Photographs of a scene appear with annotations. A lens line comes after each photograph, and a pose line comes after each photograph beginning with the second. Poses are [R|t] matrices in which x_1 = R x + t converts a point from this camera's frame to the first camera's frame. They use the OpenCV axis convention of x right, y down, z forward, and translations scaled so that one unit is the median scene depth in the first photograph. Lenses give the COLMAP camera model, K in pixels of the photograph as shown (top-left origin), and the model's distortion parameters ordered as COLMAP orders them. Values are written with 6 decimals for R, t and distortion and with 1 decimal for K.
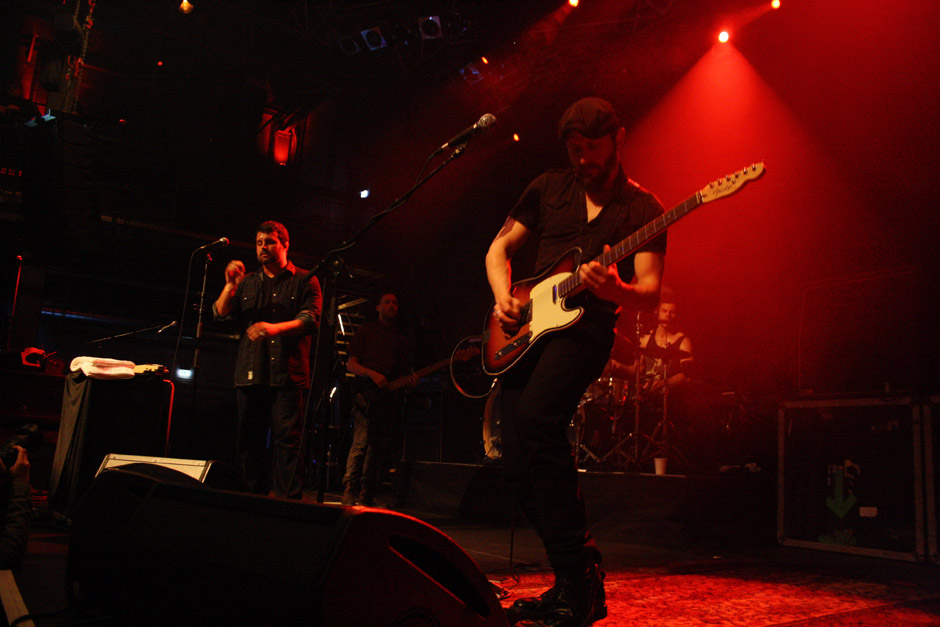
lens RADIAL K [[774.0, 0, 470.0], [0, 774.0, 313.5], [0, 0, 1]] dist [-0.158605, 0.136736]
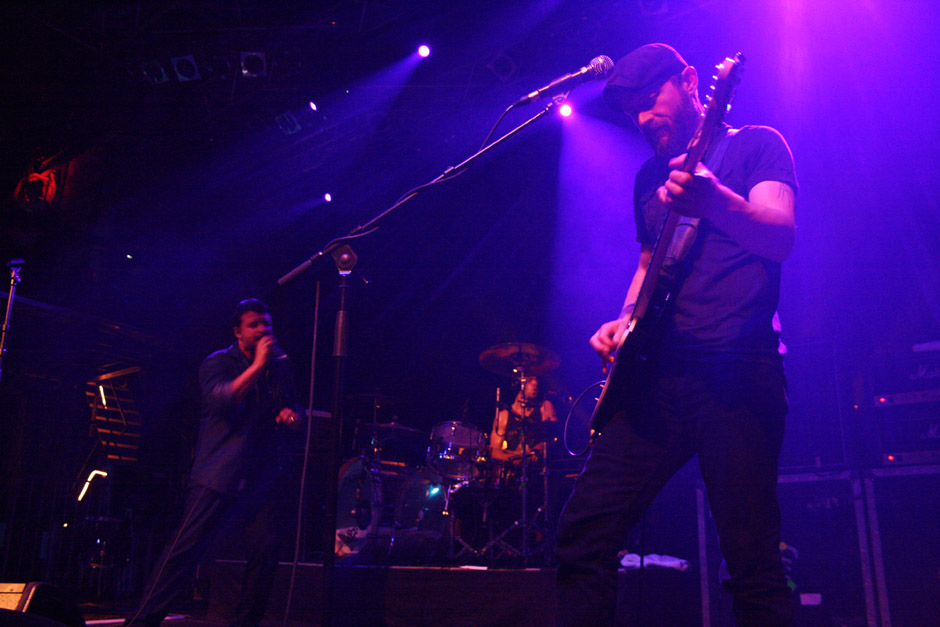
lens RADIAL K [[774.0, 0, 470.0], [0, 774.0, 313.5], [0, 0, 1]] dist [-0.158605, 0.136736]
pose [[0.947149, 0.054531, 0.316126, -0.120471], [-0.019110, 0.993287, -0.114084, 0.021611], [-0.320226, 0.102013, 0.941833, 0.168810]]
